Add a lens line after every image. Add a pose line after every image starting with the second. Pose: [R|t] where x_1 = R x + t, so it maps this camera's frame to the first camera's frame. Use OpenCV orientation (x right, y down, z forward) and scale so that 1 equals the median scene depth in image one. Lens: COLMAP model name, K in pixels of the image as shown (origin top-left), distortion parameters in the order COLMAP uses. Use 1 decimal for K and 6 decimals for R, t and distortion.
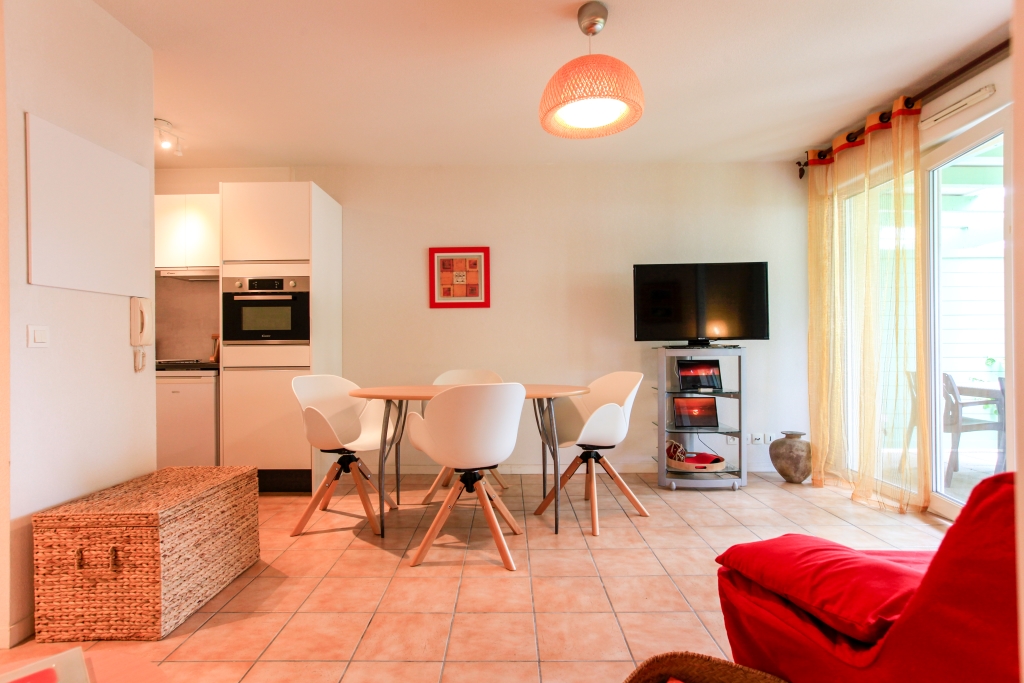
lens RADIAL K [[517.7, 0, 512.0], [0, 517.7, 341.5], [0, 0, 1]] dist [0.021498, 0.000136]
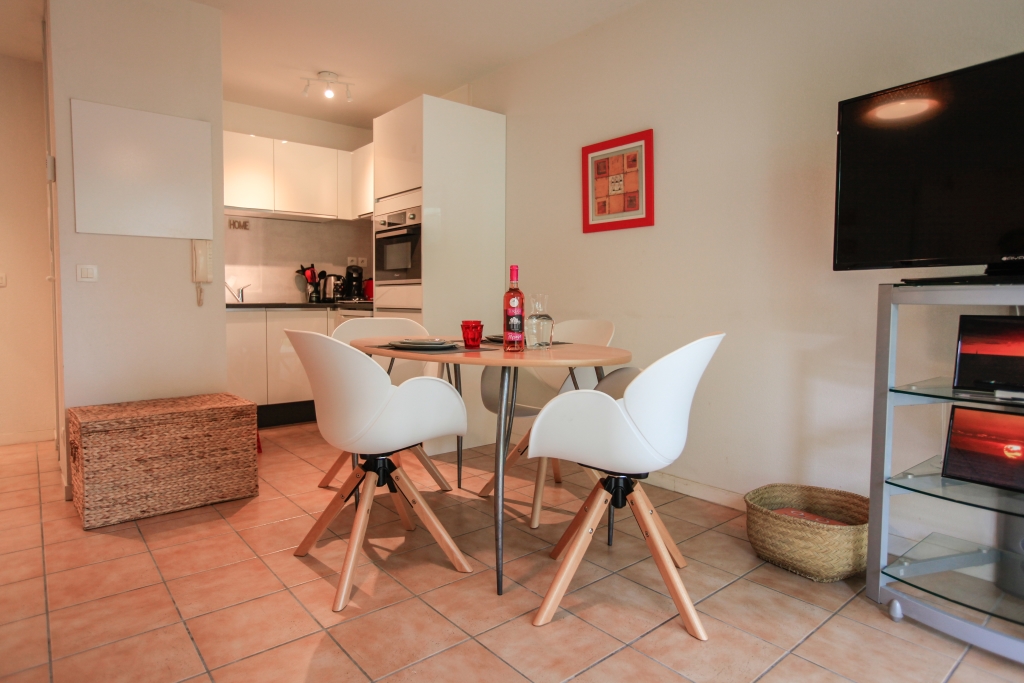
lens RADIAL K [[589.1, 0, 512.4], [0, 589.1, 327.1], [0, 0, 1]] dist [-0.005905, -0.000458]
pose [[0.647535, 0.046453, -0.760619, 0.402390], [-0.004945, 0.998375, 0.056763, 0.018984], [0.762020, -0.032995, 0.646712, 0.398646]]
